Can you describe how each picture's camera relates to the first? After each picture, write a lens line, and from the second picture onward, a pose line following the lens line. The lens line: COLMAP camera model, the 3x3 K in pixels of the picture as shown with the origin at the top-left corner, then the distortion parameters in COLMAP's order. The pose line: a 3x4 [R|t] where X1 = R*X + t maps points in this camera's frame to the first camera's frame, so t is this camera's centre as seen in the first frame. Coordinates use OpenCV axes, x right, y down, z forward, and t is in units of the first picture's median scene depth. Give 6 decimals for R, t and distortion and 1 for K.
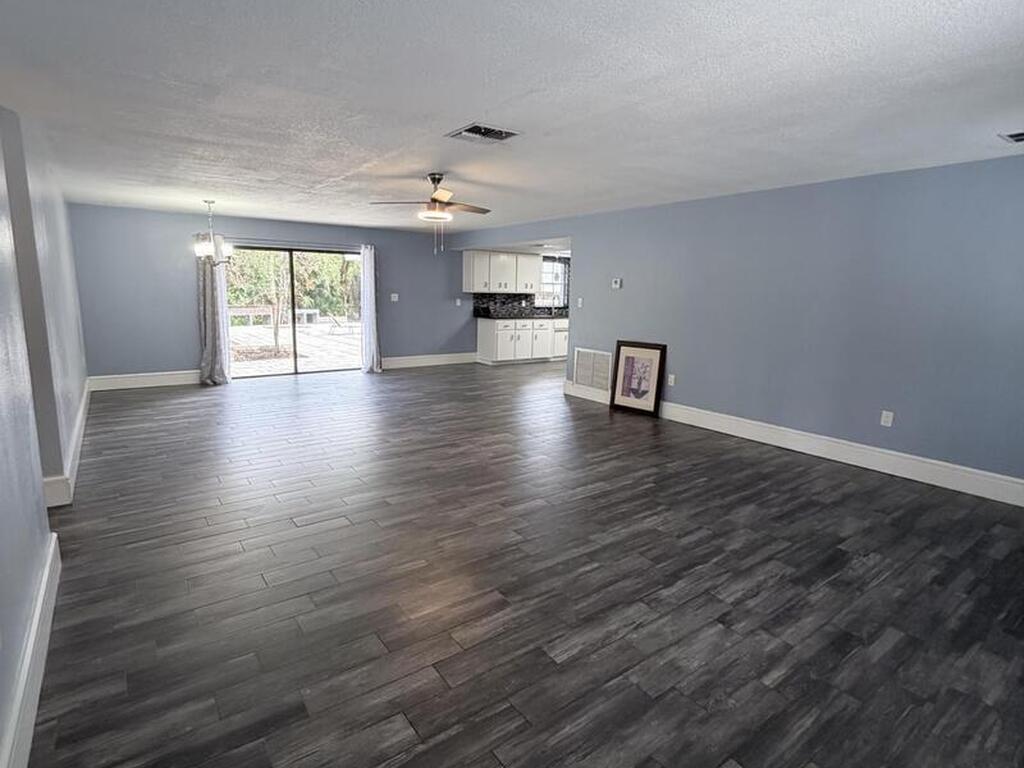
lens RADIAL K [[543.4, 0, 506.4], [0, 543.4, 379.9], [0, 0, 1]] dist [-0.002732, 0.000539]
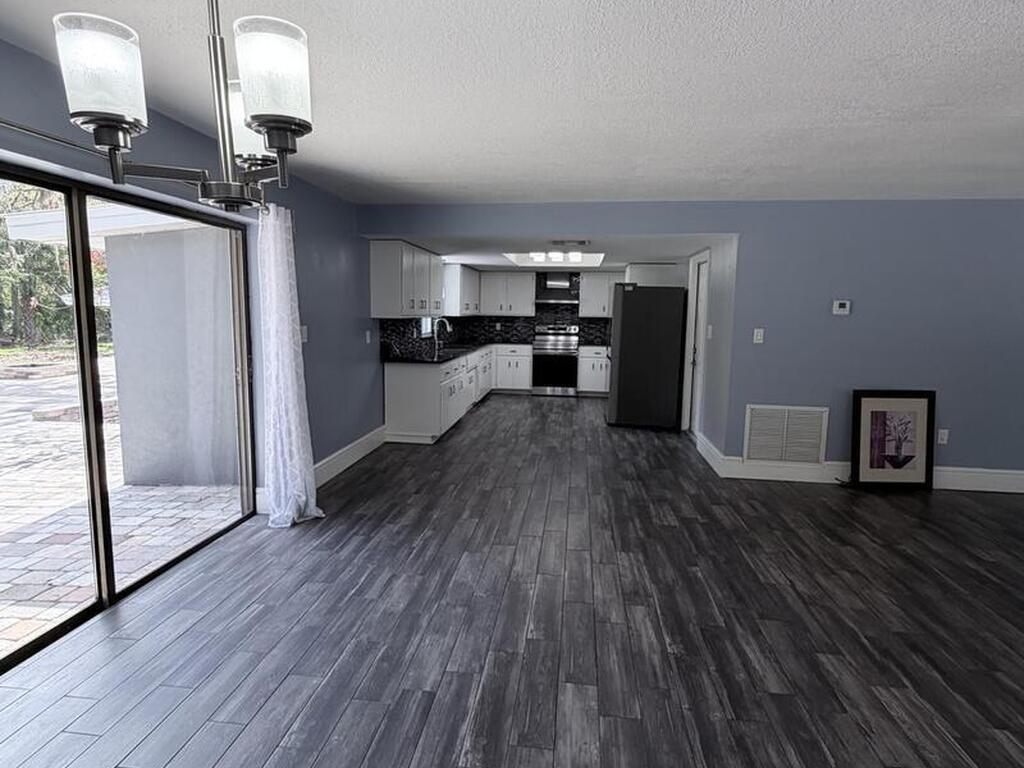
lens RADIAL K [[543.4, 0, 506.4], [0, 543.4, 379.9], [0, 0, 1]] dist [-0.002732, 0.000539]
pose [[0.690883, -0.099870, 0.716036, -0.603162], [0.116956, 0.992806, 0.025626, -0.157656], [-0.713444, 0.066040, 0.697593, 0.851220]]
